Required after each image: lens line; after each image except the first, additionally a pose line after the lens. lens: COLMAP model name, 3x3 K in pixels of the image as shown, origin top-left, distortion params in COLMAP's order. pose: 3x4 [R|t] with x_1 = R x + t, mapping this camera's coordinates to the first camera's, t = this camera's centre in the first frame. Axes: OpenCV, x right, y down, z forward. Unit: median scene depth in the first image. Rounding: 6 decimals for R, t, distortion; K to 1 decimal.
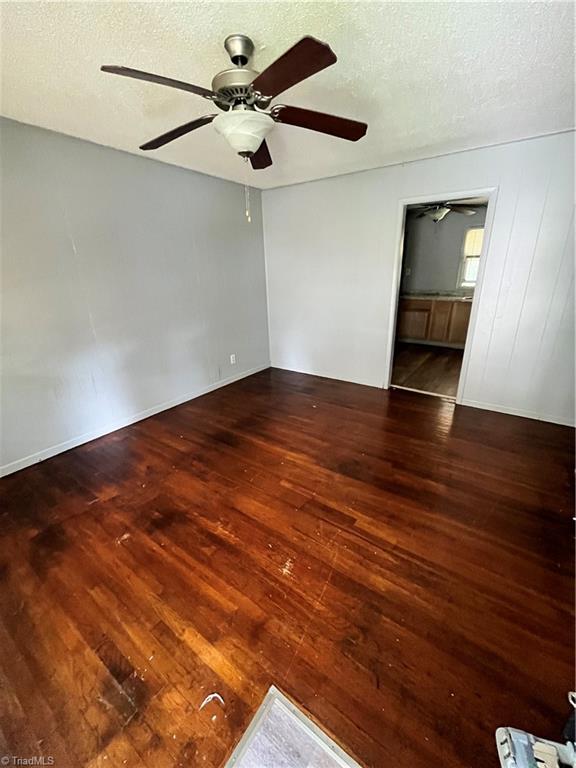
lens RADIAL K [[310.7, 0, 288.5], [0, 310.7, 382.3], [0, 0, 1]] dist [-0.021616, 0.000287]
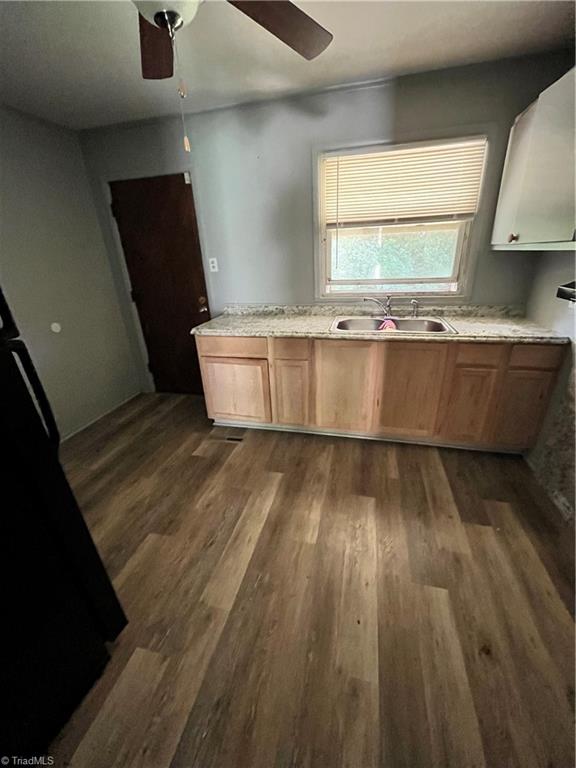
lens RADIAL K [[310.7, 0, 287.7], [0, 310.7, 389.6], [0, 0, 1]] dist [-0.021616, 0.000287]
pose [[0.933060, -0.156900, 0.323701, 0.338558], [0.140261, 0.987325, 0.074266, -0.216109], [-0.331250, -0.023892, 0.943240, 0.581632]]
